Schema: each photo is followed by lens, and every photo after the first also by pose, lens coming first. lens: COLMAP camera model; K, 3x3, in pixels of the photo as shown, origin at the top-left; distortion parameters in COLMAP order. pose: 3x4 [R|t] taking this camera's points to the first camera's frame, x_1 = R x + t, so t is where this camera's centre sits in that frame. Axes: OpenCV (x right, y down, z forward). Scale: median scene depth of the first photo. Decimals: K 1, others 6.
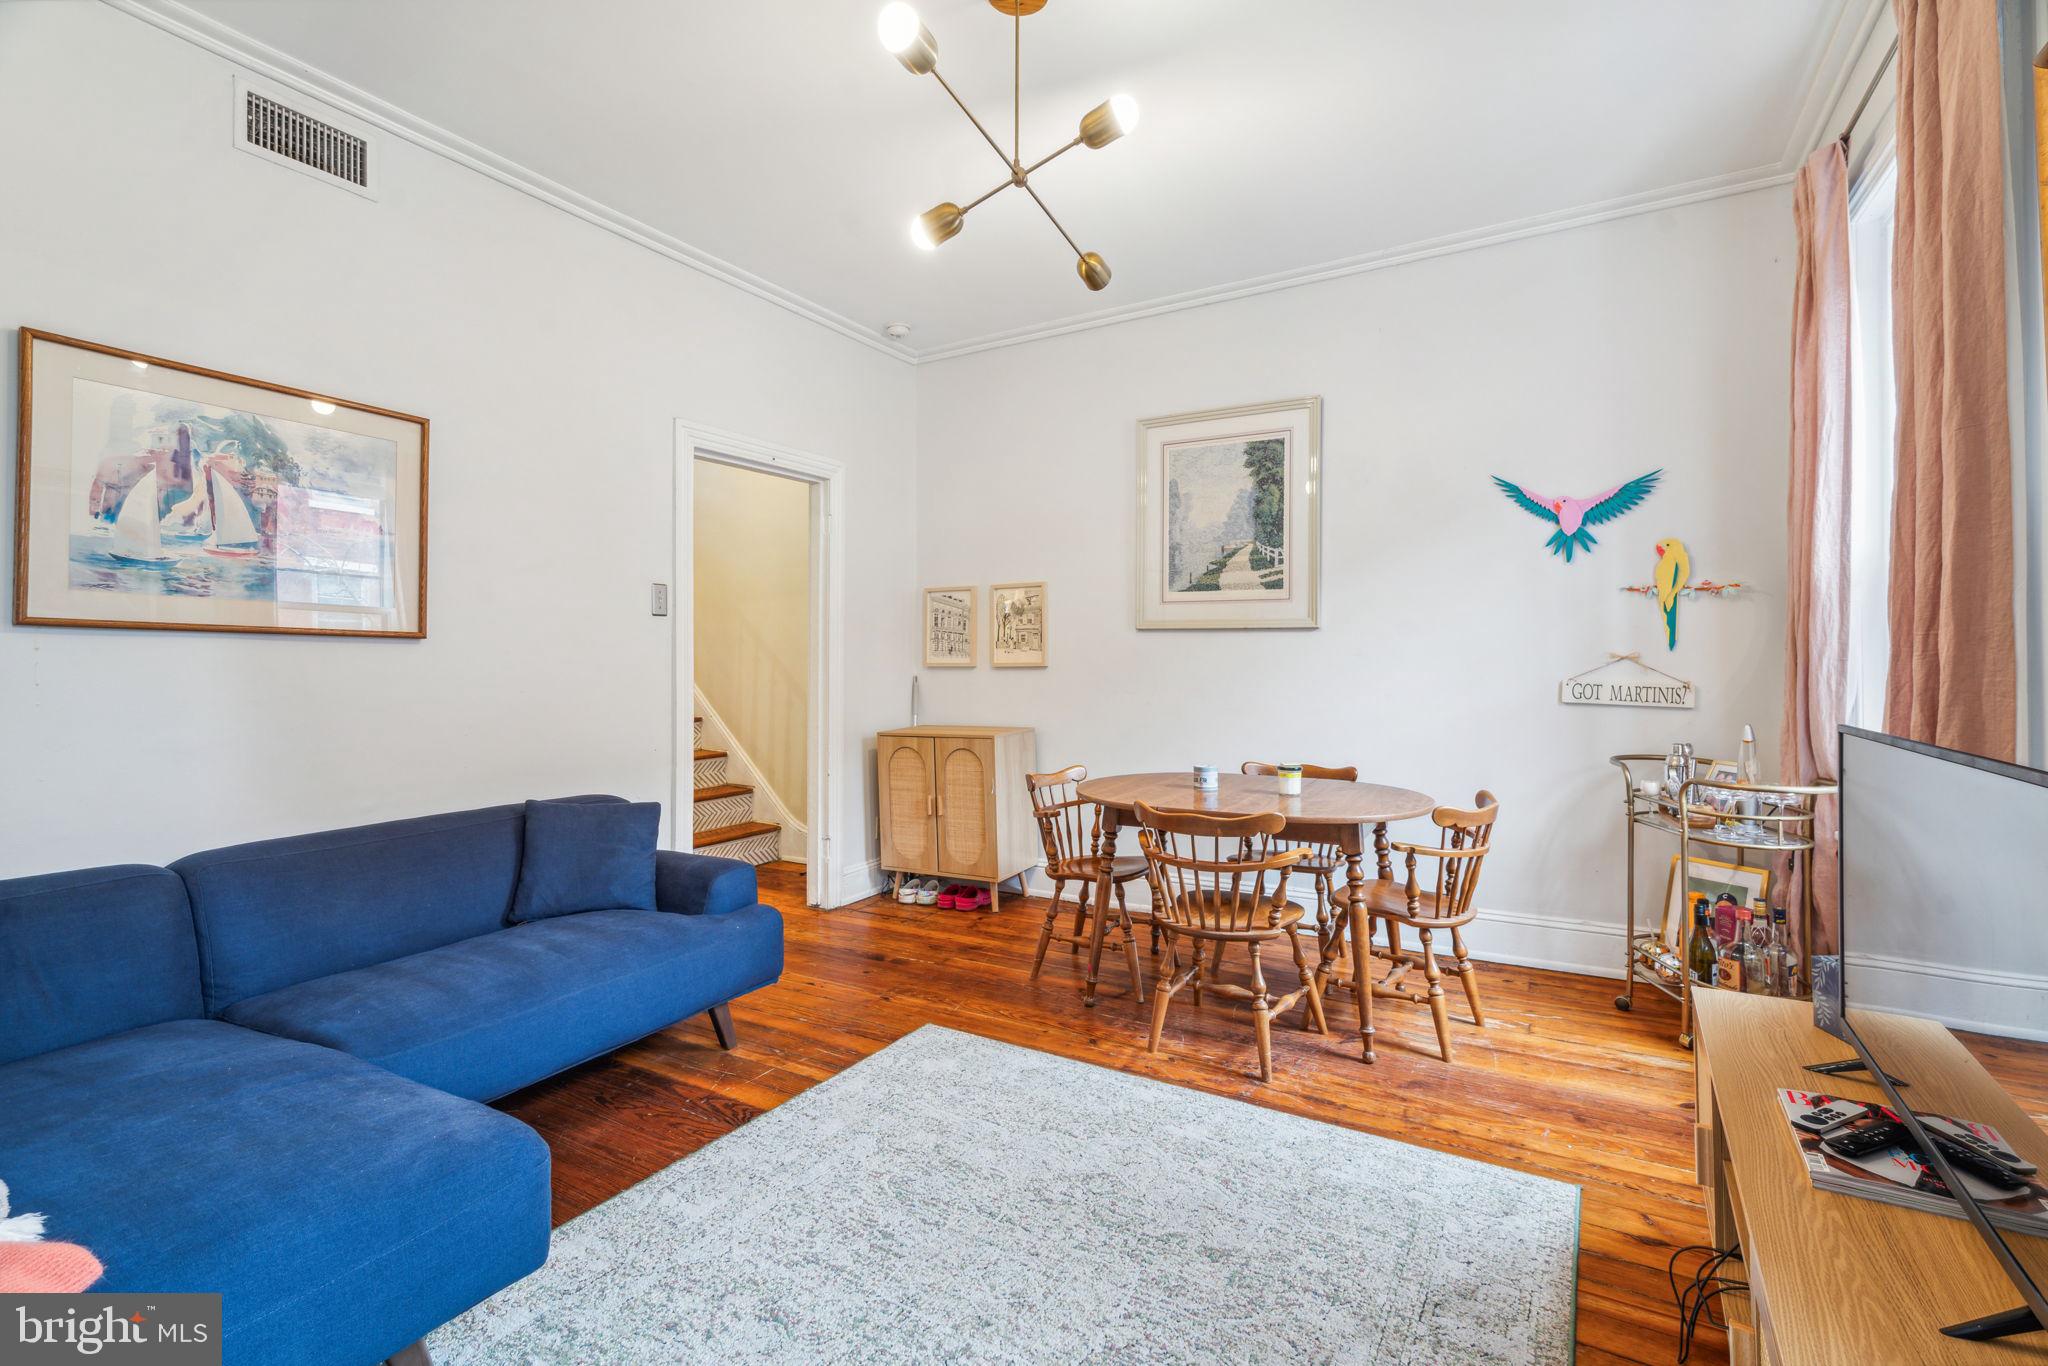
lens RADIAL K [[950.5, 0, 1021.3], [0, 950.5, 669.2], [0, 0, 1]] dist [-0.007184, 0.000169]
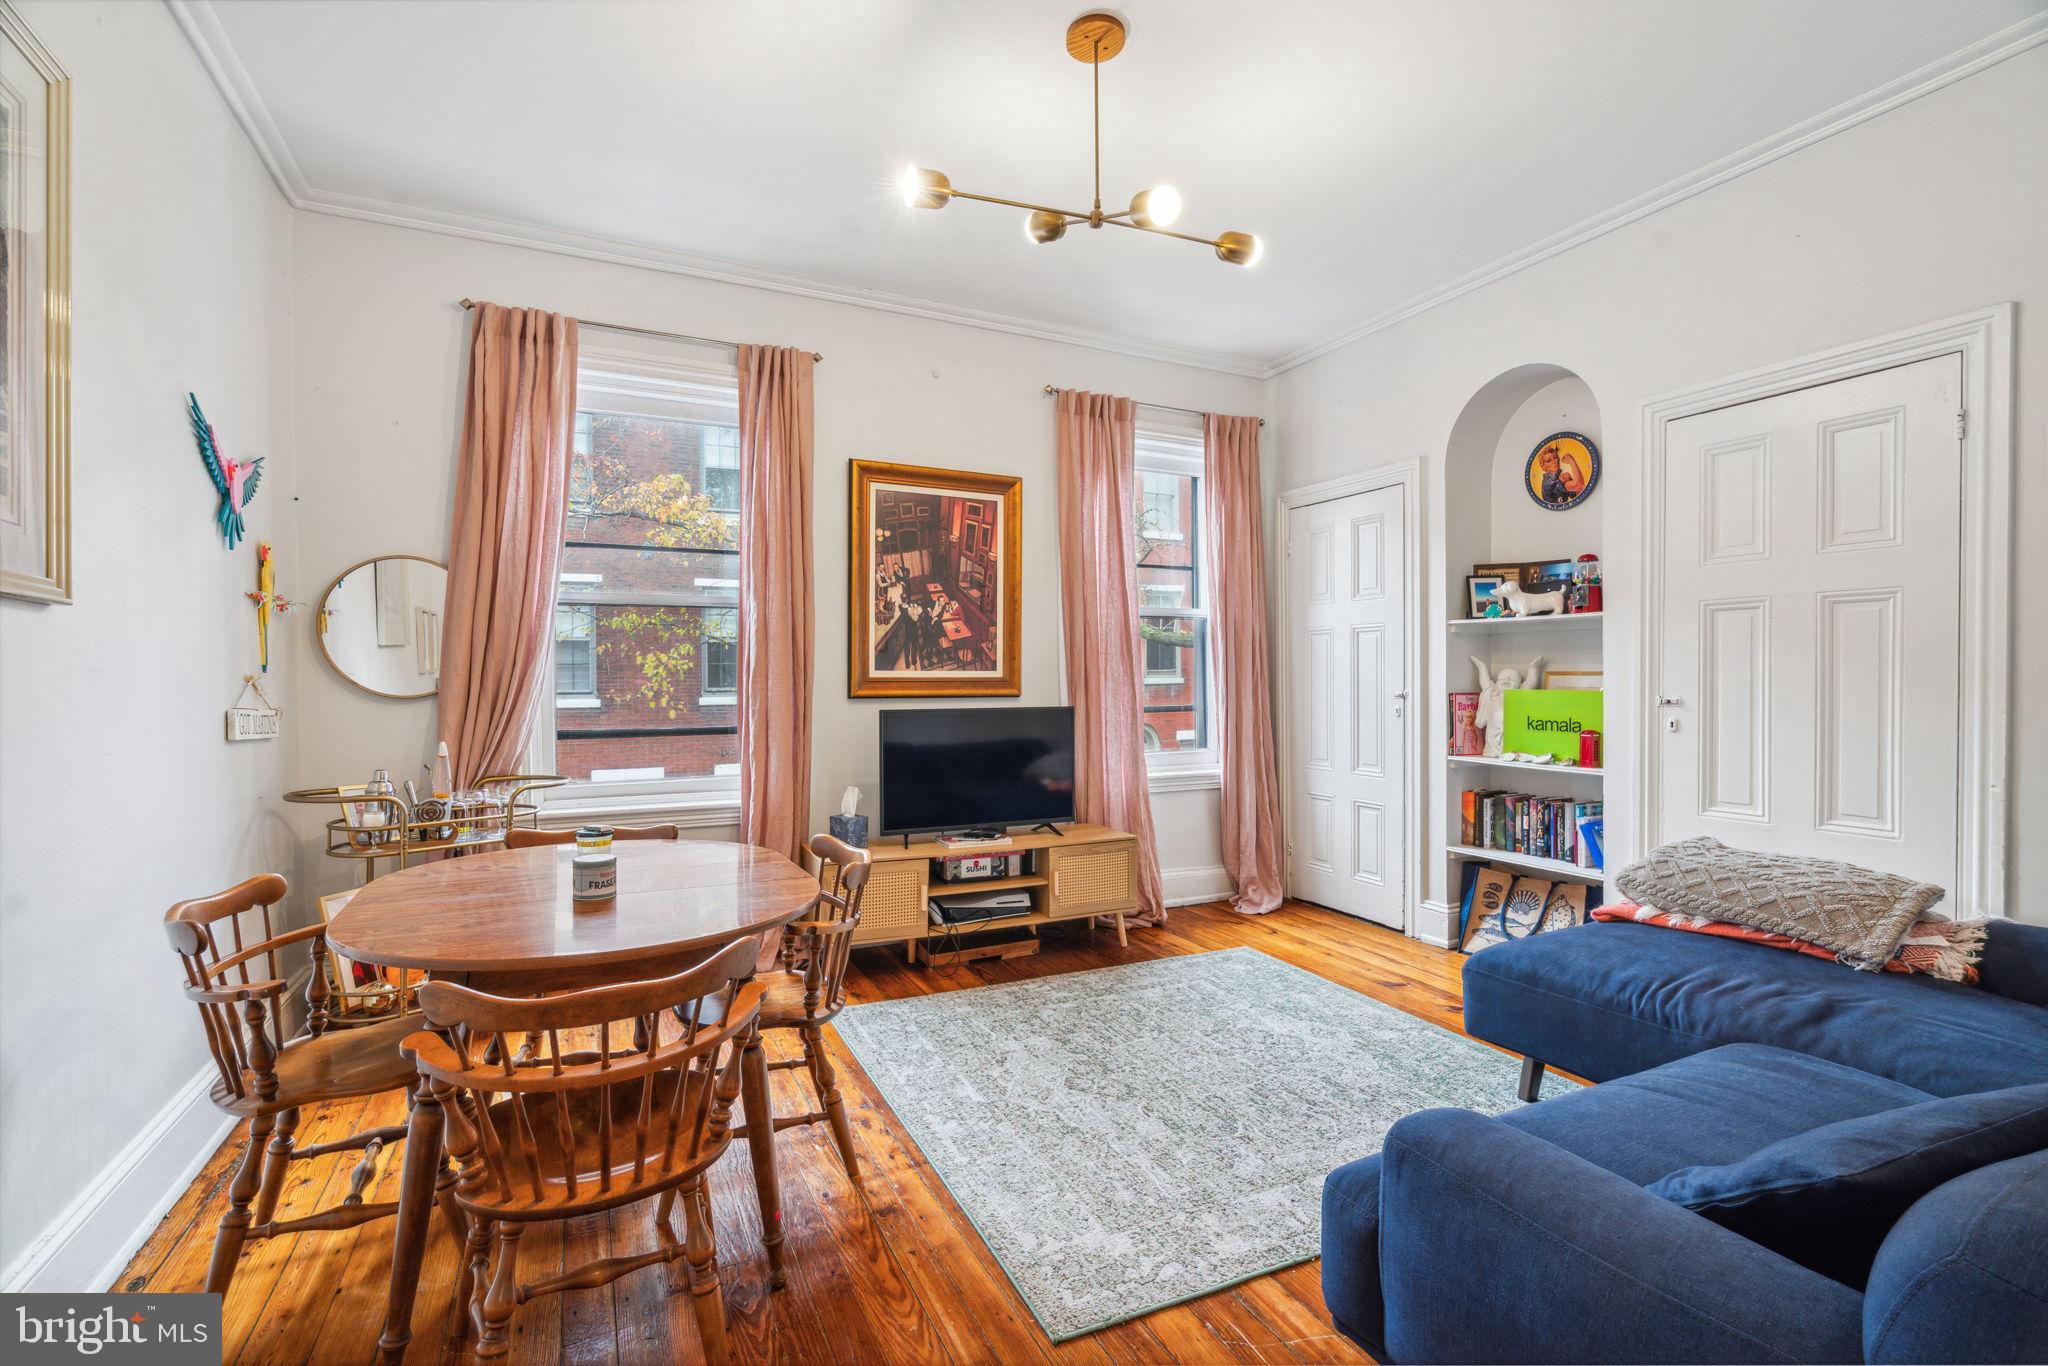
lens RADIAL K [[950.5, 0, 1018.6], [0, 950.5, 676.1], [0, 0, 1]] dist [-0.007184, 0.000169]
pose [[-0.834754, -0.002676, 0.550616, -0.473036], [0.008737, 0.999798, 0.018105, -0.034467], [-0.550554, 0.019924, -0.834562, 1.794039]]
